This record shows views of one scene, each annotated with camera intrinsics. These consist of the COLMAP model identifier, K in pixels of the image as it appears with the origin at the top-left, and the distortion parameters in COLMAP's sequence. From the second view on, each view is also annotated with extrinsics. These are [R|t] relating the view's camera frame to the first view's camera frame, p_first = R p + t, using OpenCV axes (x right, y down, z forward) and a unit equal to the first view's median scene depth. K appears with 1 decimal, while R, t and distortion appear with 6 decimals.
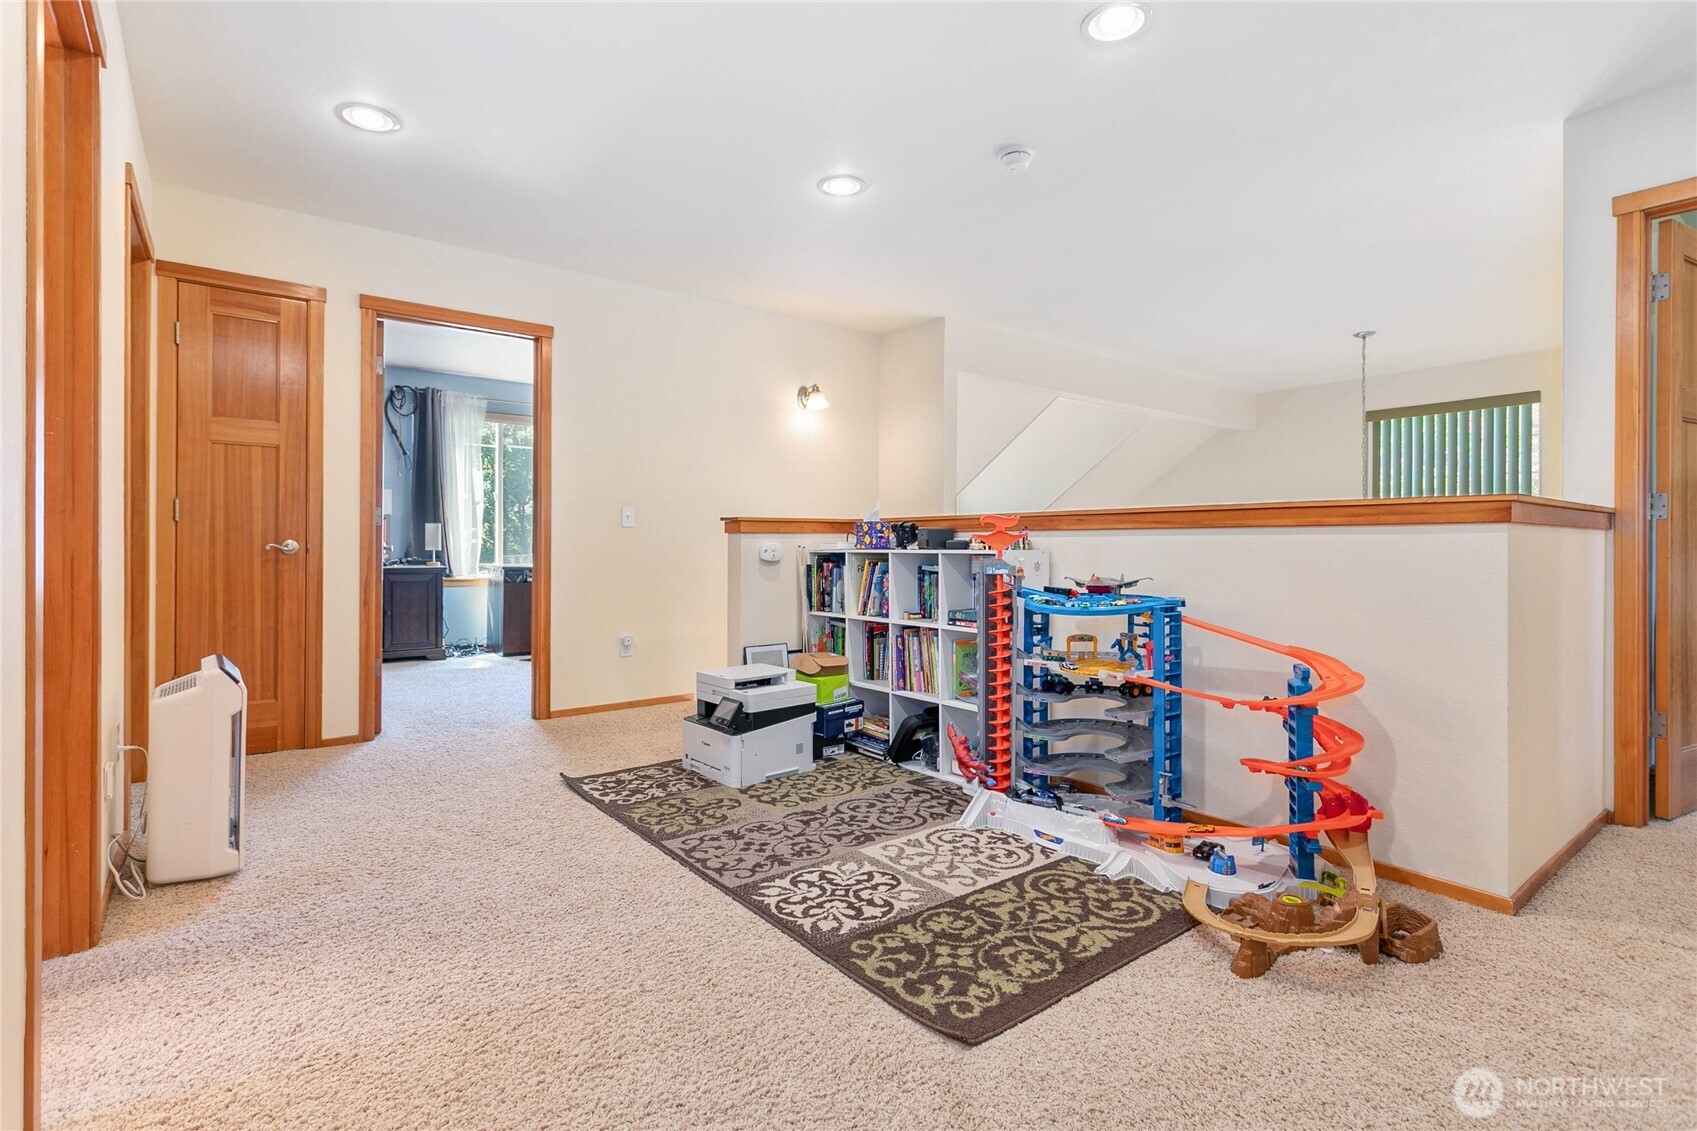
lens RADIAL K [[804.5, 0, 851.5], [0, 804.5, 553.2], [0, 0, 1]] dist [-0.000467, 0.001833]
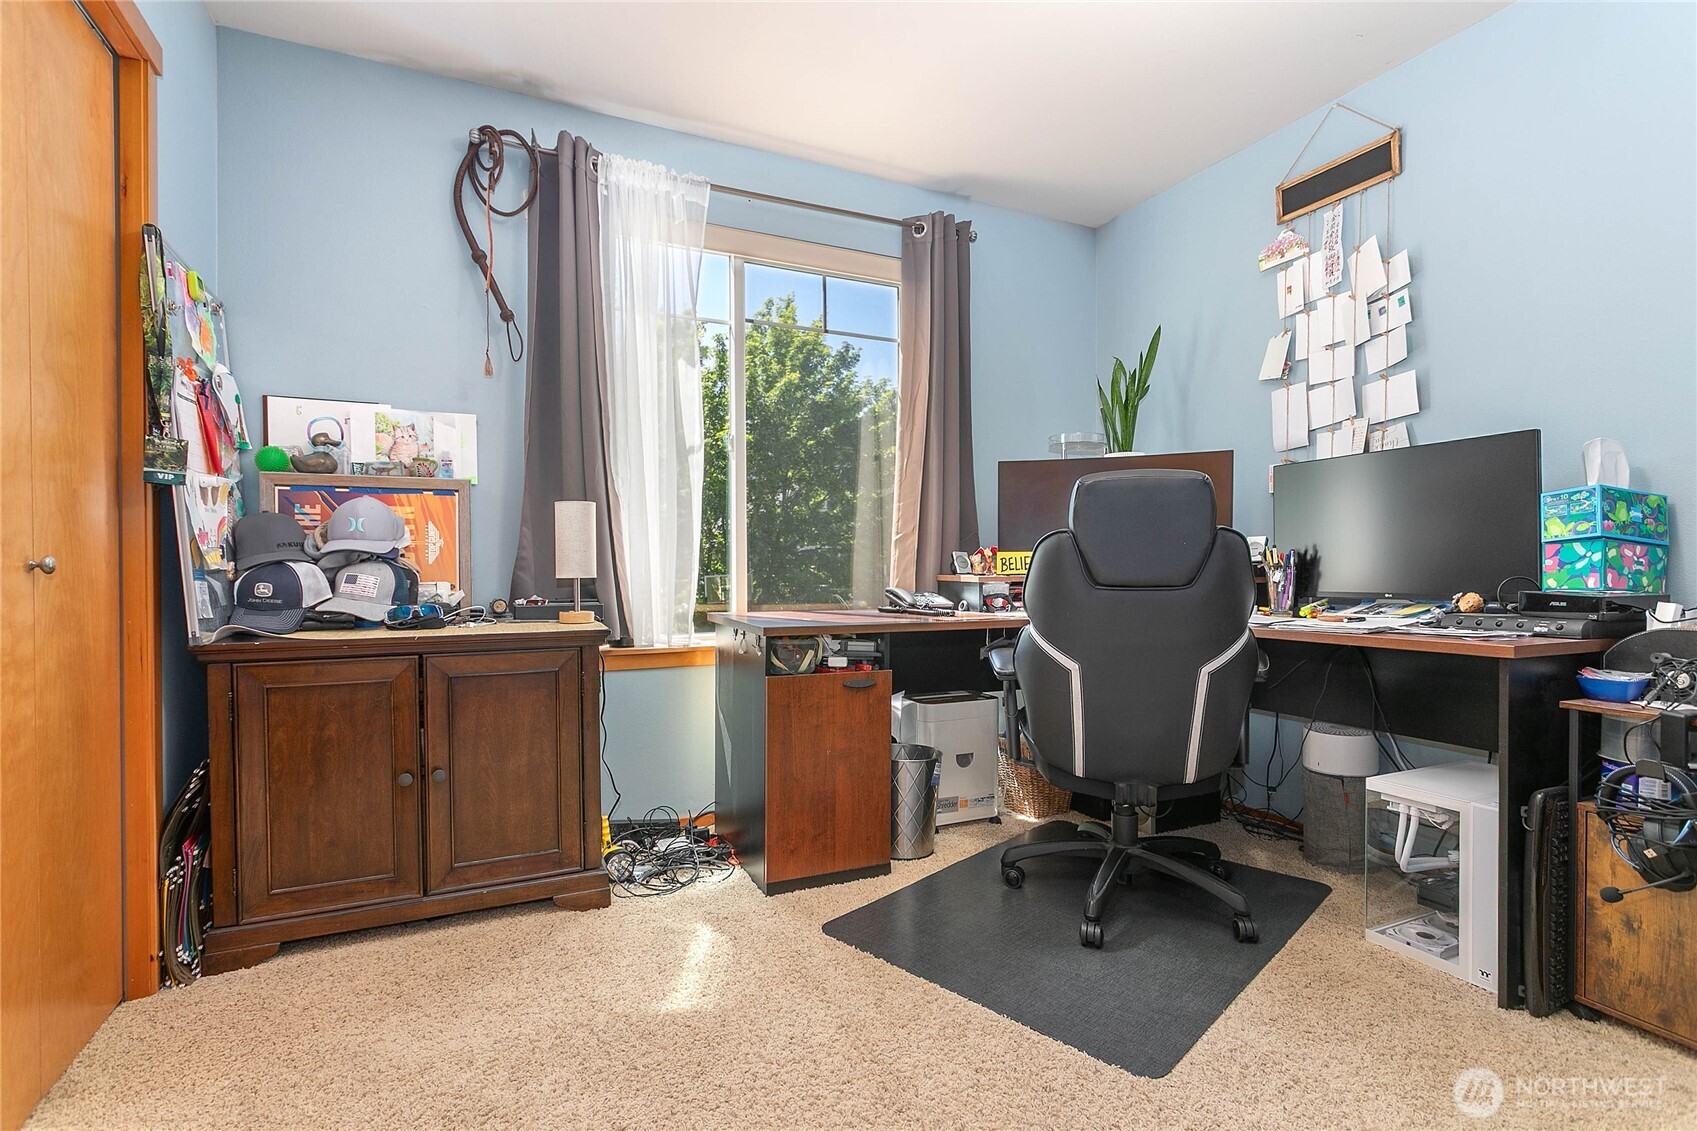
lens RADIAL K [[804.5, 0, 846.9], [0, 804.5, 570.0], [0, 0, 1]] dist [-0.000467, 0.001833]
pose [[0.971515, -0.005783, -0.236907, -0.318047], [0.007979, 0.999934, 0.008312, -0.009096], [0.236843, -0.009965, 0.971497, 0.679249]]
